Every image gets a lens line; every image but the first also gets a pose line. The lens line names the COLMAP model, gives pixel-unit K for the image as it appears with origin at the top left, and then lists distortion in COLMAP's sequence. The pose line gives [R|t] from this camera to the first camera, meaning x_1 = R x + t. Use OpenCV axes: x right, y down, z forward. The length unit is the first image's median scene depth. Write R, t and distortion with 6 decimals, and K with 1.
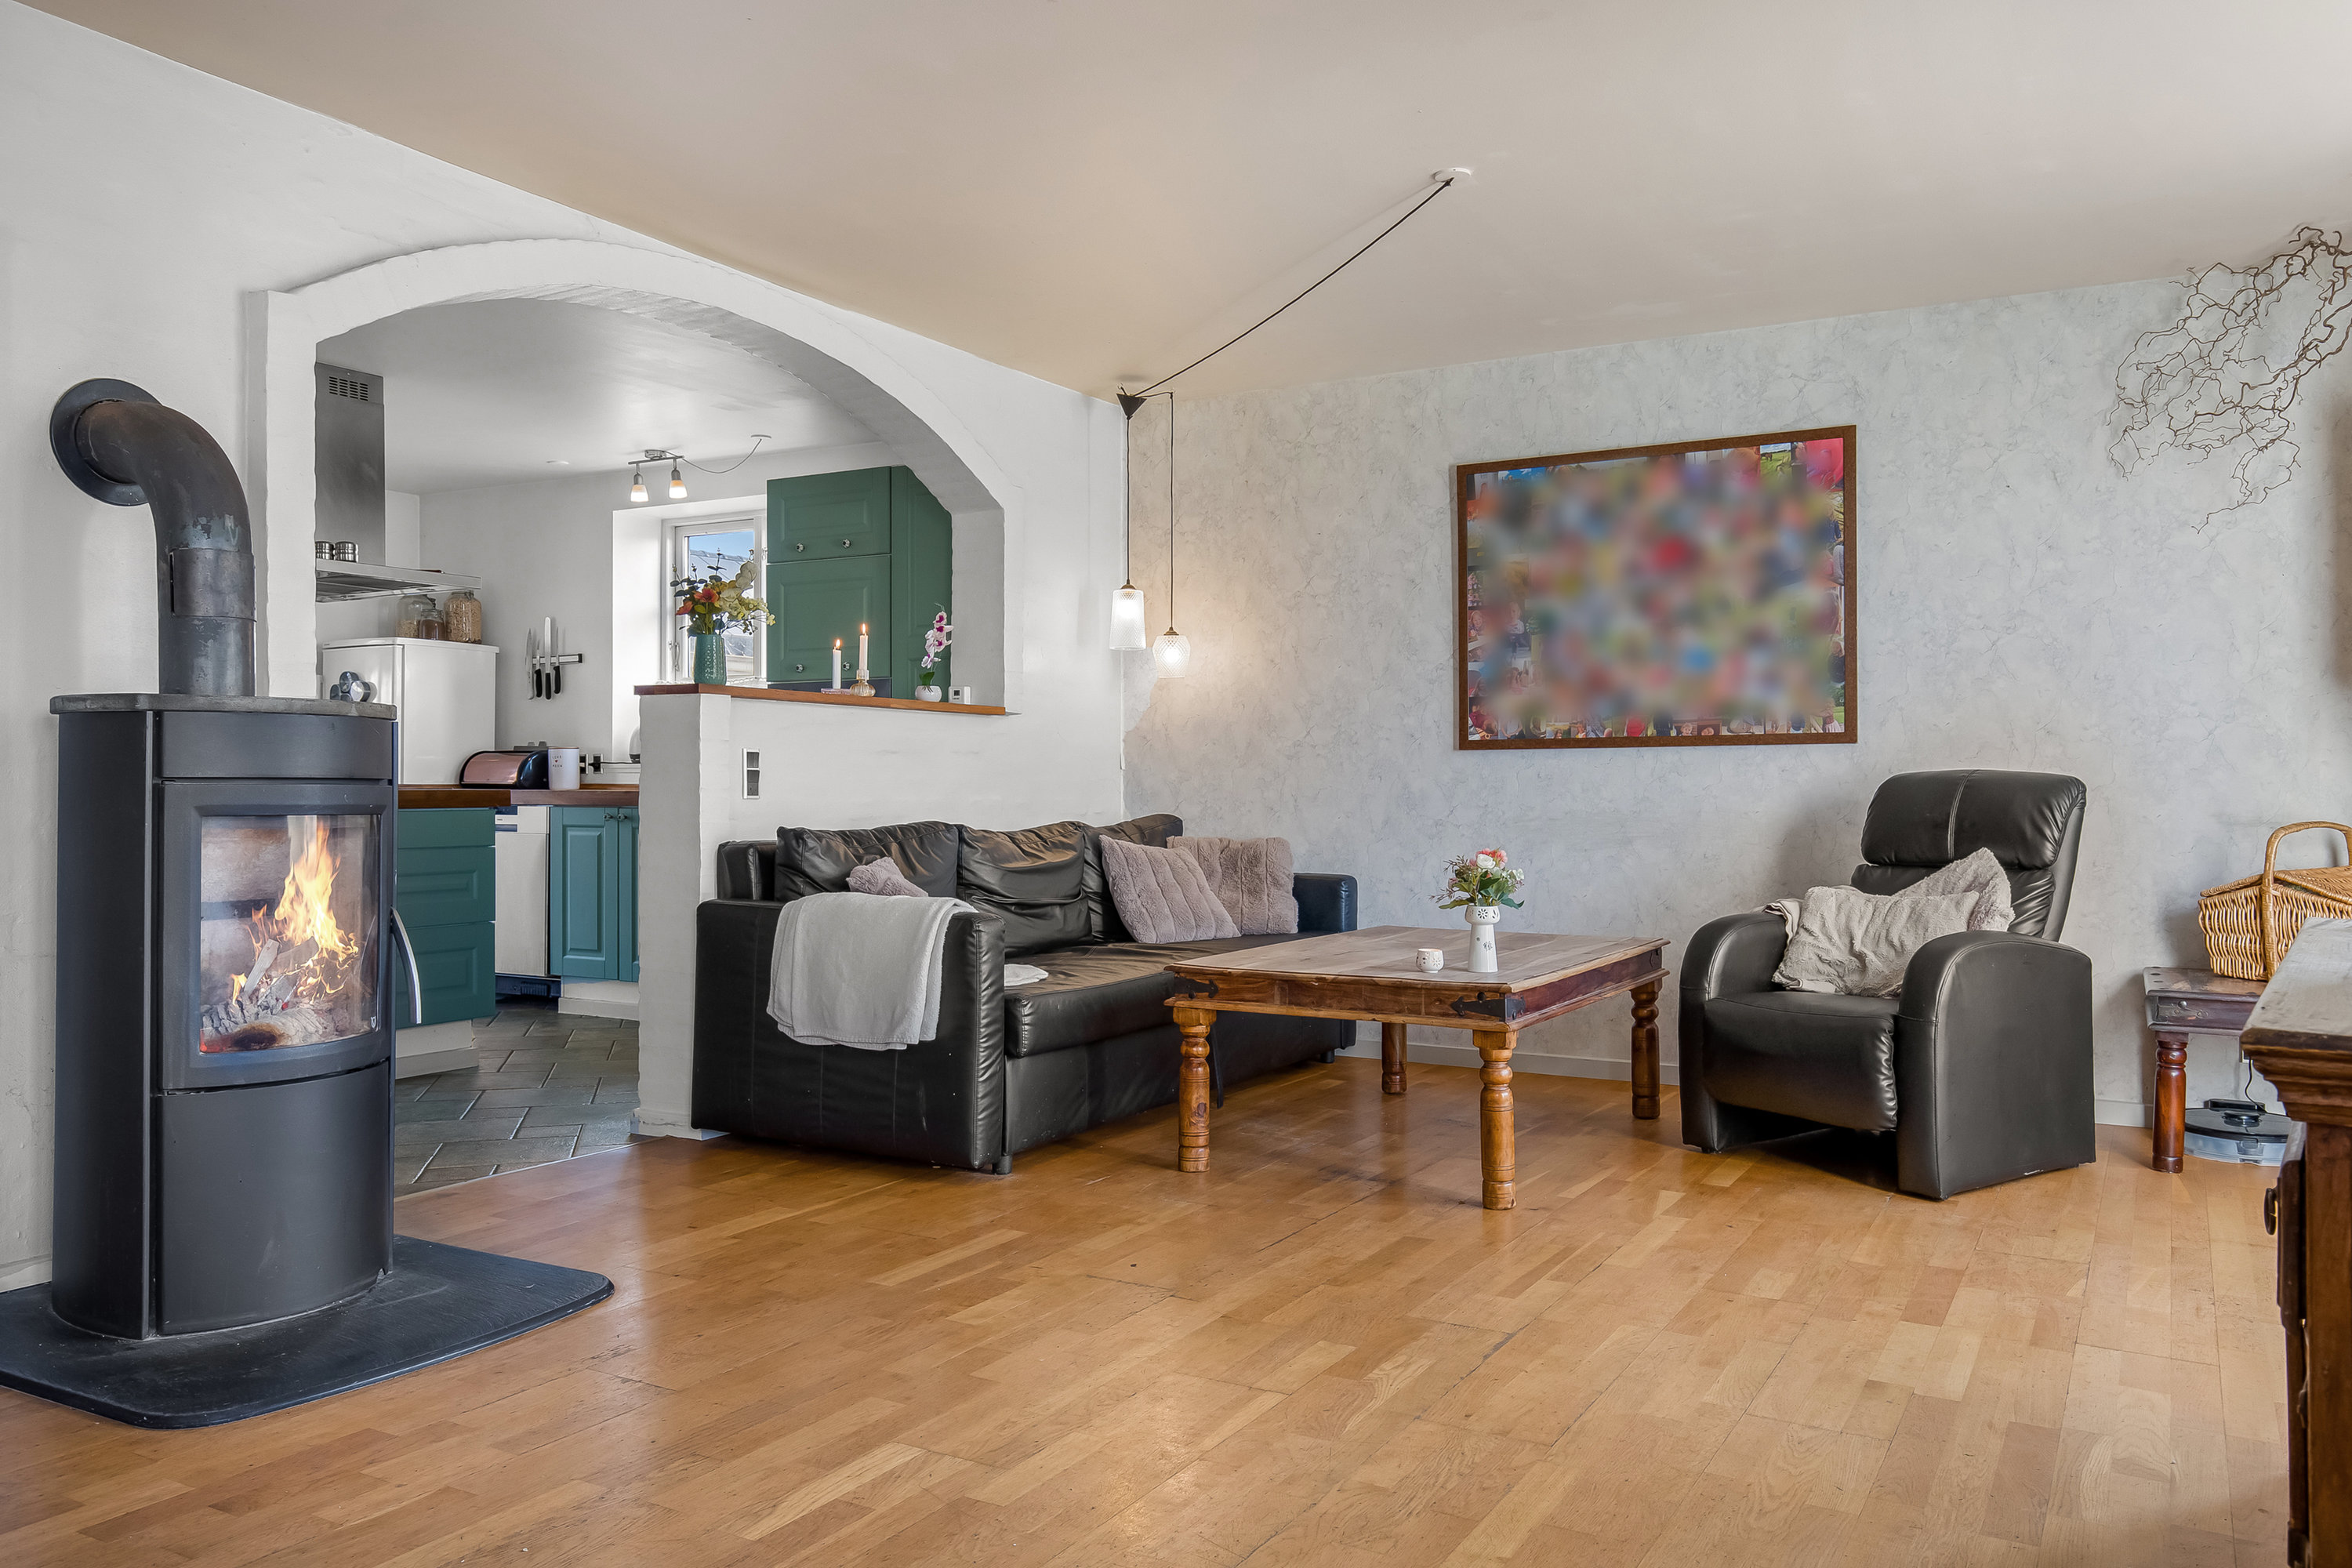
lens RADIAL K [[1712.7, 0, 1174.7], [0, 1712.7, 791.5], [0, 0, 1]] dist [0.001418, 0.000637]
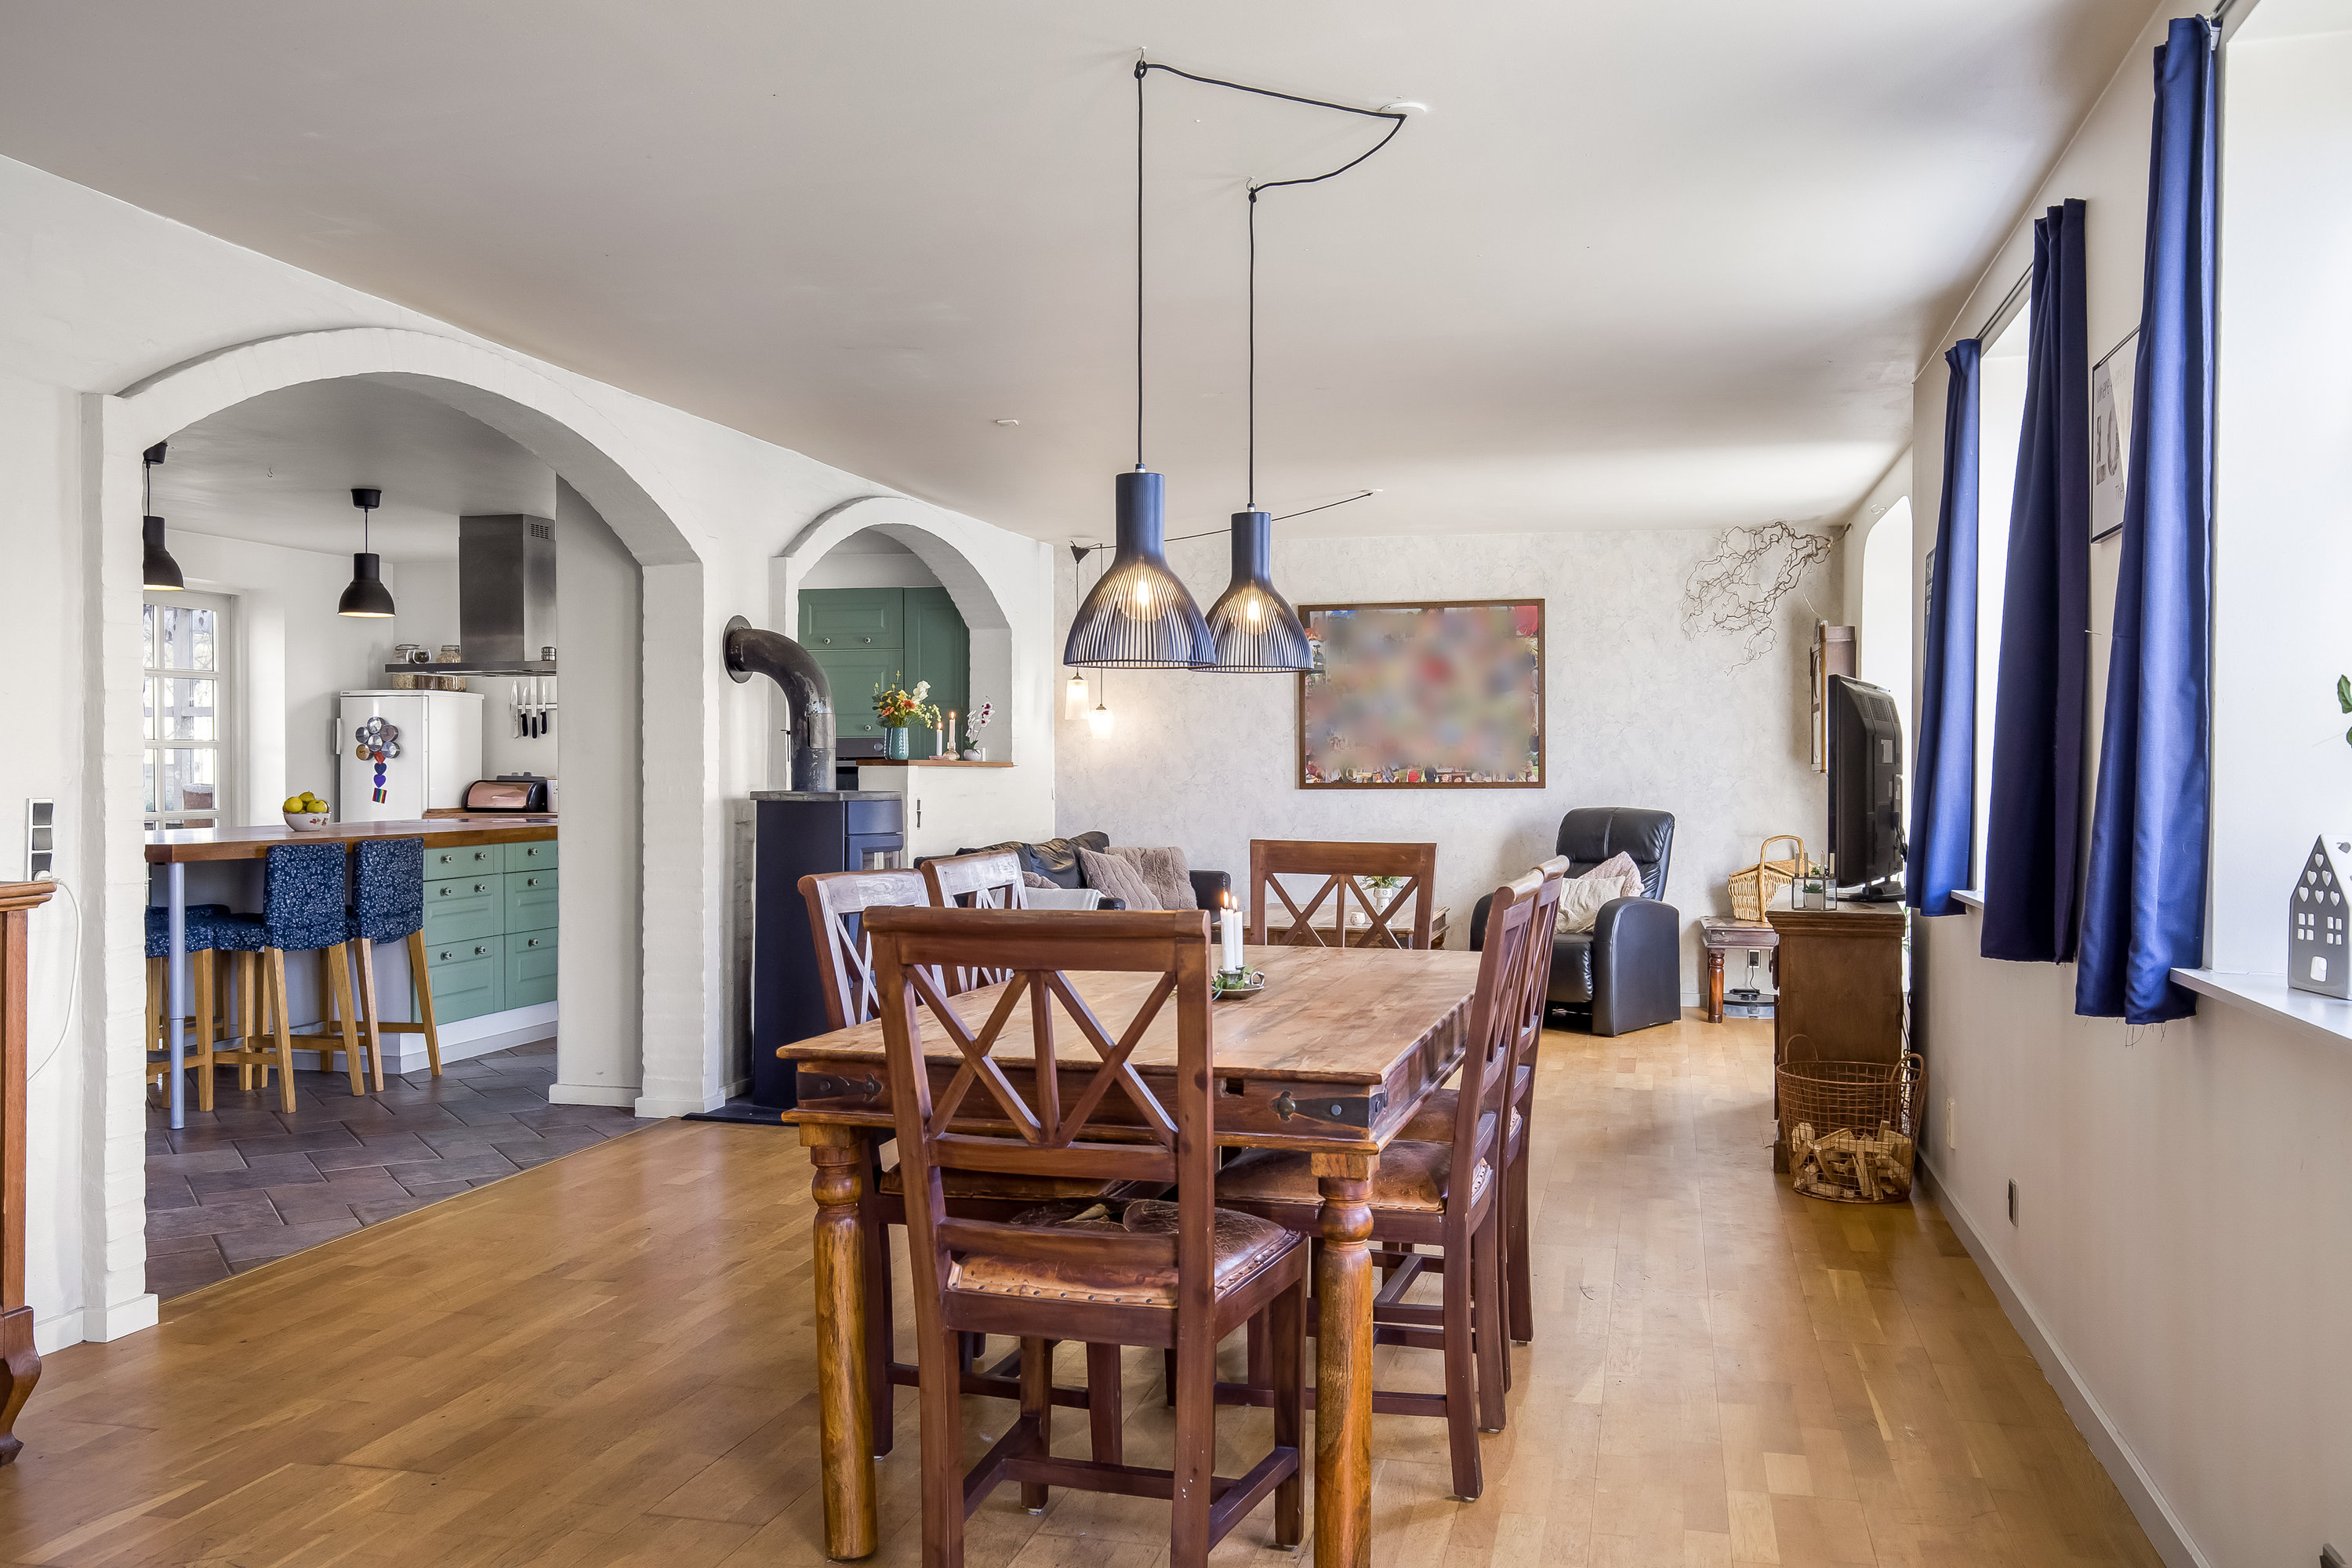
lens RADIAL K [[1892.0, 0, 1176.3], [0, 1892.0, 780.1], [0, 0, 1]] dist [-0.002204, -0.000449]
pose [[0.962480, -0.002758, 0.271337, -0.465120], [0.001642, 0.999989, 0.004339, -0.046088], [-0.271346, -0.003731, 0.962475, -0.704411]]
